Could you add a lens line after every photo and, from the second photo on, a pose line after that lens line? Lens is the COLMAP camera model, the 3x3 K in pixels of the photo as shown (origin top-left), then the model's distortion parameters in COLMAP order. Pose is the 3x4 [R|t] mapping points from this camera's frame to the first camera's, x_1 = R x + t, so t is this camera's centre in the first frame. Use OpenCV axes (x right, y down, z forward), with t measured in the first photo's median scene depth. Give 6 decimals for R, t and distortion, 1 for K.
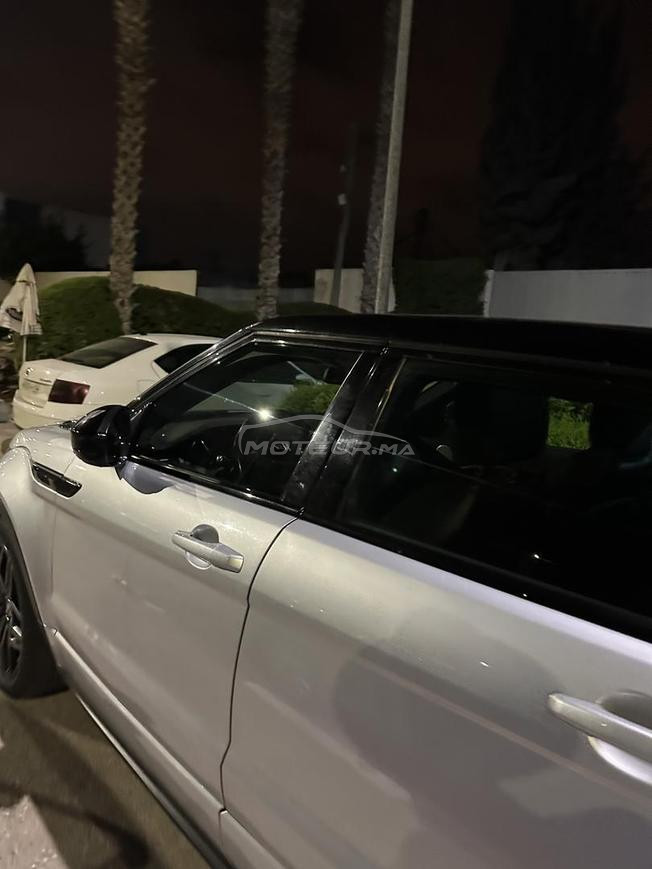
lens RADIAL K [[612.5, 0, 326.0], [0, 612.5, 434.5], [0, 0, 1]] dist [-0.036517, -0.002344]
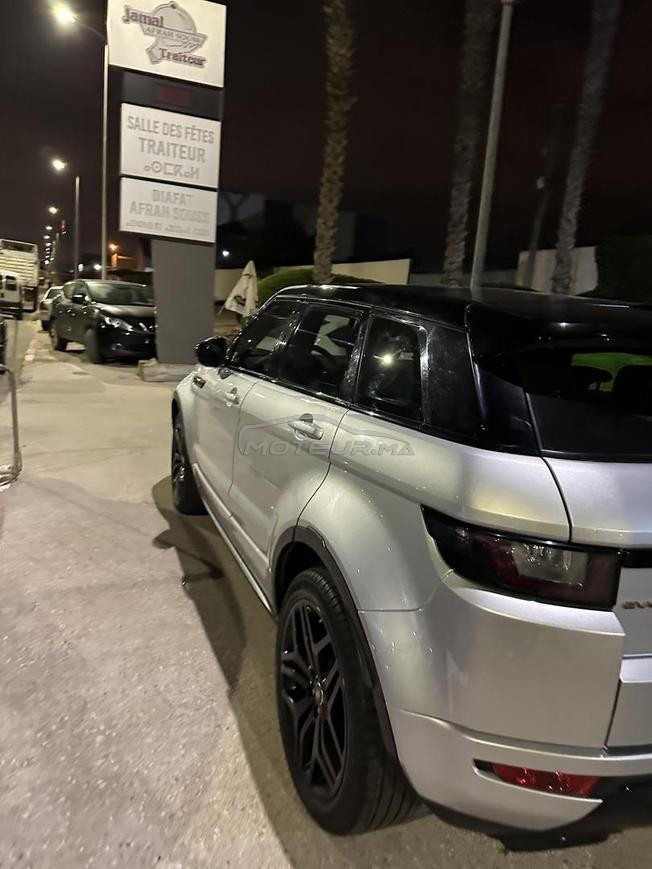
lens RADIAL K [[606.9, 0, 326.0], [0, 606.9, 434.5], [0, 0, 1]] dist [0.068277, -0.240861]
pose [[0.926751, 0.052199, -0.372032, 0.136823], [-0.044804, 0.998589, 0.028501, 0.037053], [0.372995, -0.009745, 0.927782, -0.128616]]
